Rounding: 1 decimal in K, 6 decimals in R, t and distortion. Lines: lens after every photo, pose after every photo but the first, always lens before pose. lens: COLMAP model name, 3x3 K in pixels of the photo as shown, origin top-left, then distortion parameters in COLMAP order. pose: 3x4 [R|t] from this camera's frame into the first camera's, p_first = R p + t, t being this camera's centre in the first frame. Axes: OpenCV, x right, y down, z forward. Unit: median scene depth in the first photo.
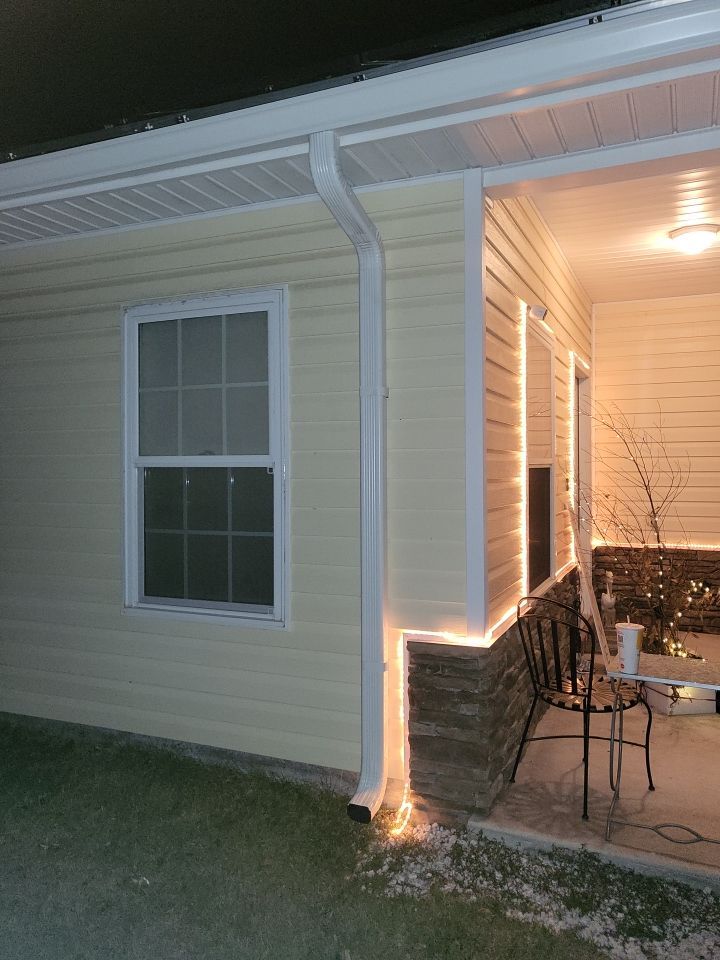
lens RADIAL K [[765.8, 0, 358.6], [0, 765.8, 454.2], [0, 0, 1]] dist [-0.049313, 0.117127]
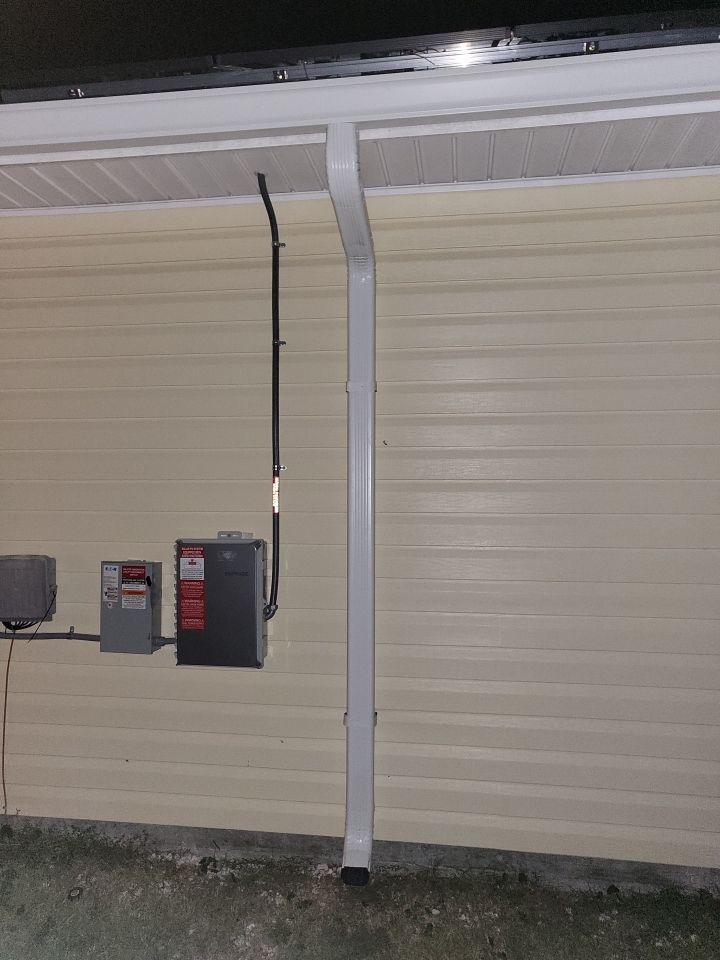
lens RADIAL K [[798.1, 0, 360.0], [0, 798.1, 480.0], [0, 0, 1]] dist [-0.057840, 0.130042]
pose [[0.971744, 0.019985, 0.235189, -0.224462], [-0.017939, 0.999780, -0.010836, 0.002731], [-0.235354, 0.006310, 0.971889, 0.097267]]
